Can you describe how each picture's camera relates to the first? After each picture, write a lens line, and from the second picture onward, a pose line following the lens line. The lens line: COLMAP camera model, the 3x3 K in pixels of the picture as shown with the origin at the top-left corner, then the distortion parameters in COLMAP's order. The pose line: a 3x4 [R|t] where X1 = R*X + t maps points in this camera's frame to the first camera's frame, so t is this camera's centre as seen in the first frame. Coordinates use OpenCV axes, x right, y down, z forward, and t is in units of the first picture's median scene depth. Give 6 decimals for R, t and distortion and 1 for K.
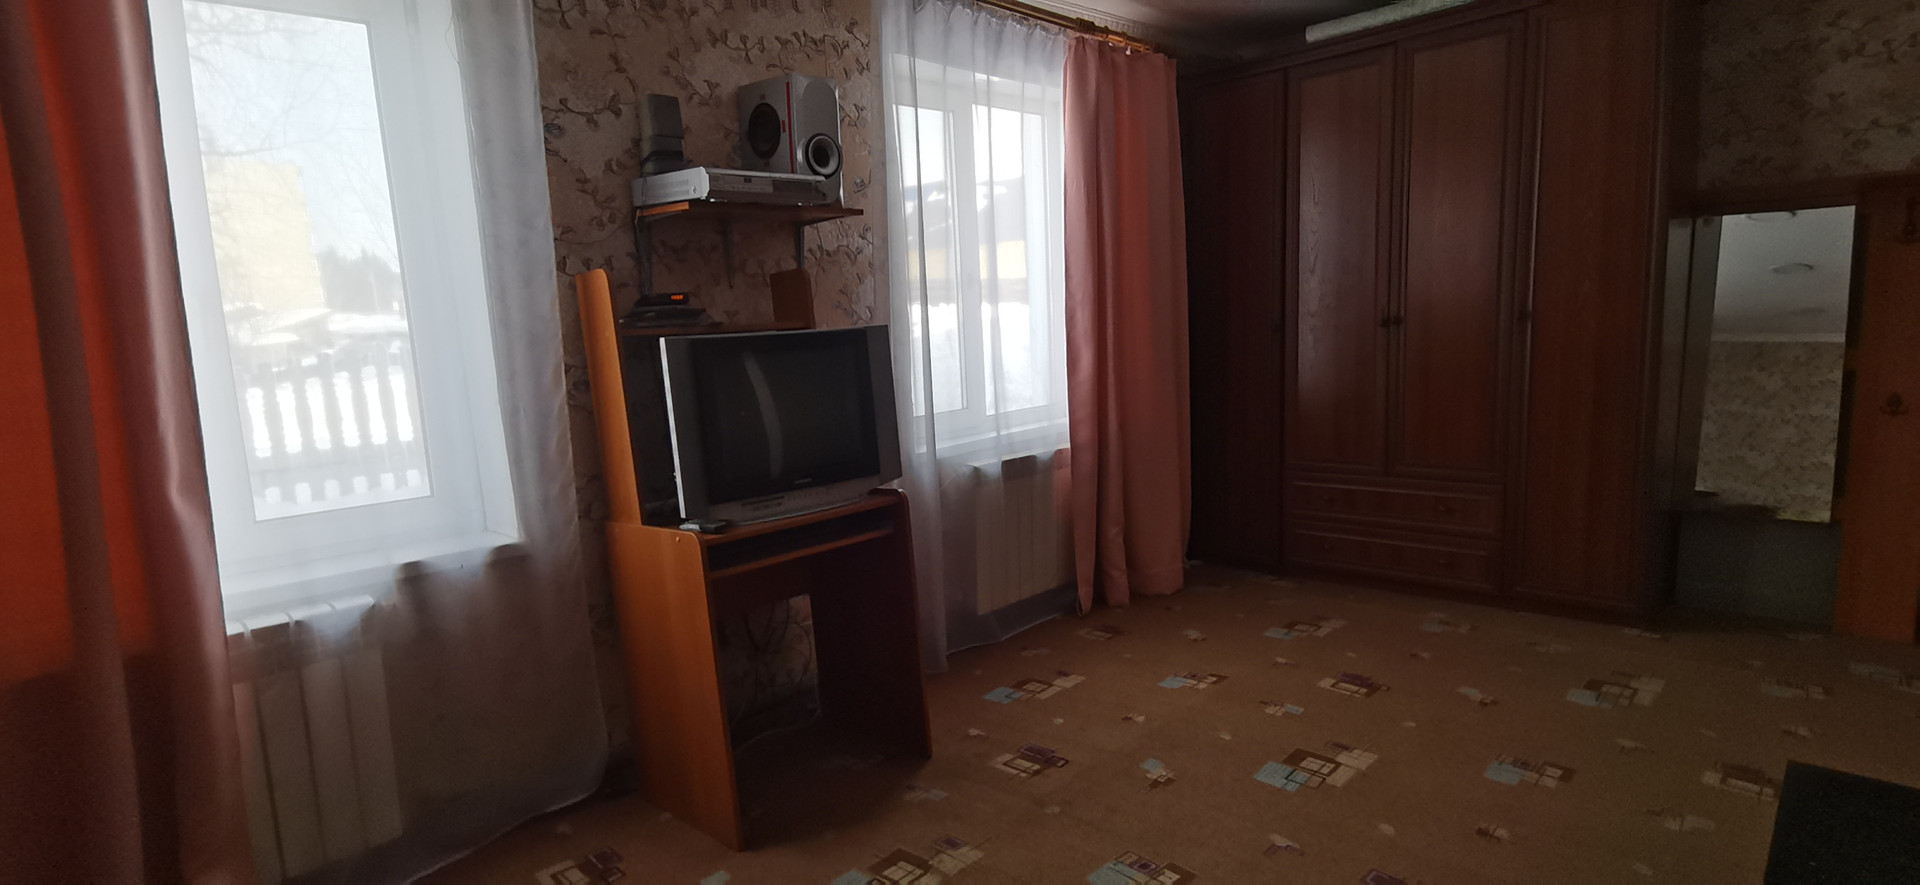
lens RADIAL K [[936.9, 0, 960.0], [0, 936.9, 442.5], [0, 0, 1]] dist [0.019567, 0.000674]
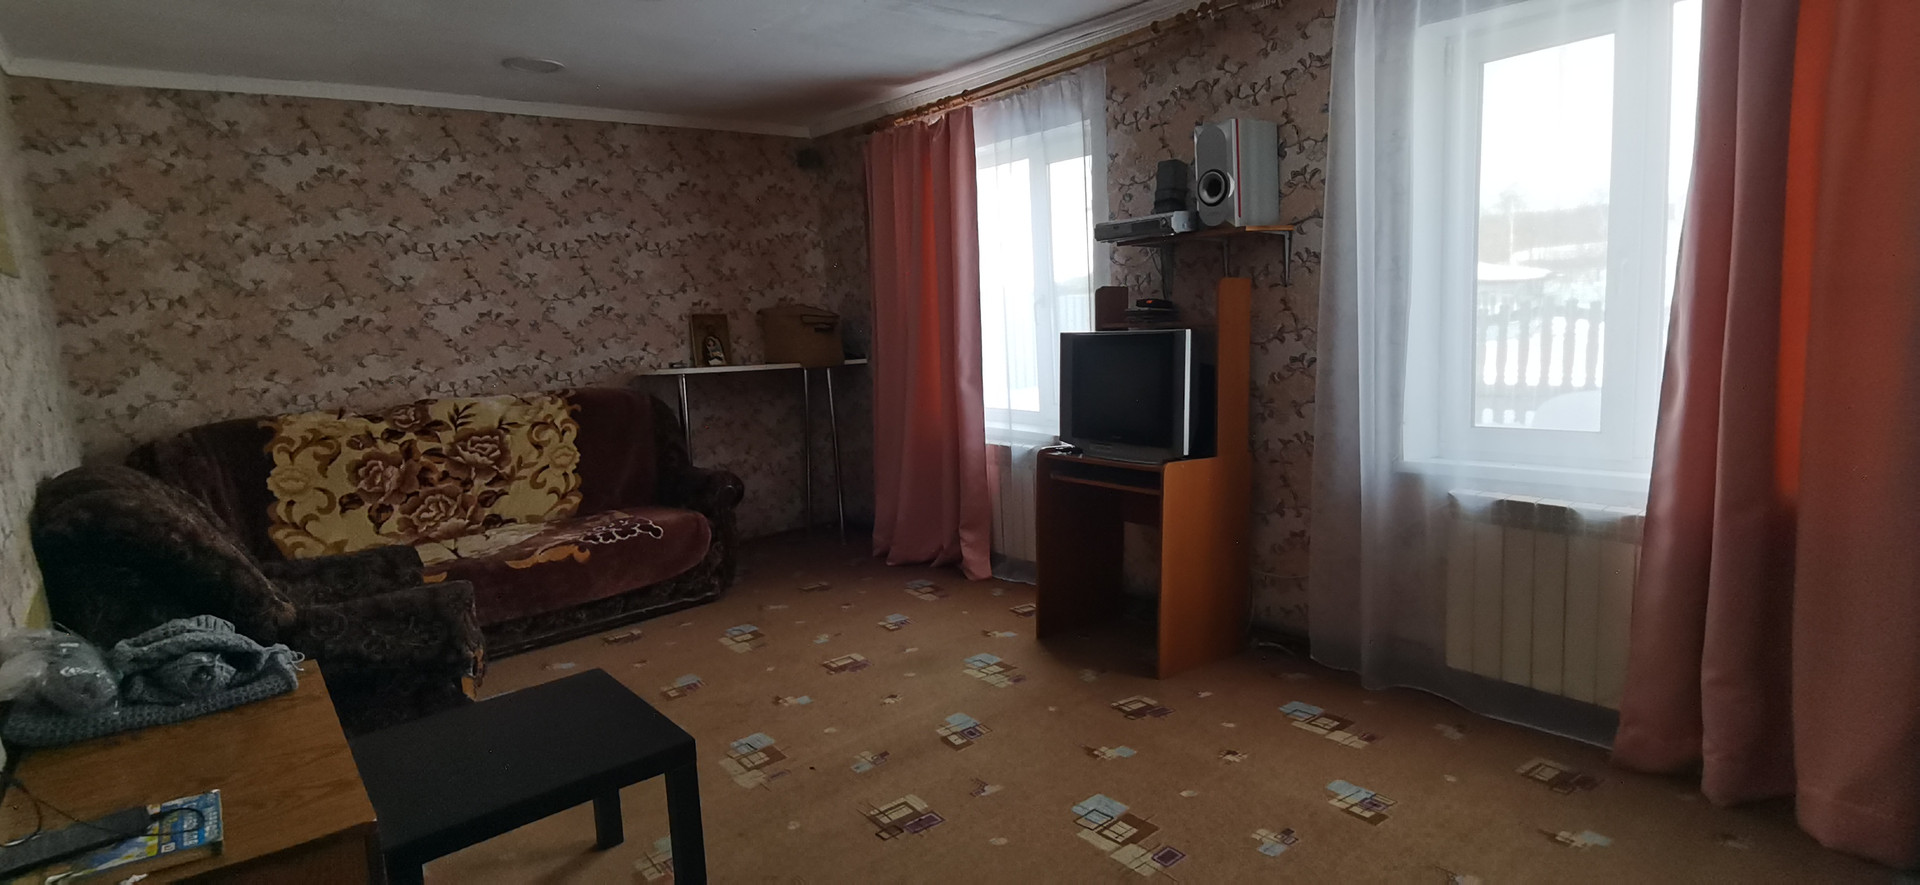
lens RADIAL K [[942.5, 0, 960.0], [0, 942.5, 442.5], [0, 0, 1]] dist [-0.000131, 0.000091]
pose [[-0.107640, 0.191394, -0.975593, 1.077355], [-0.078782, 0.976567, 0.200277, -0.188049], [0.991064, 0.098417, -0.090039, 0.764327]]
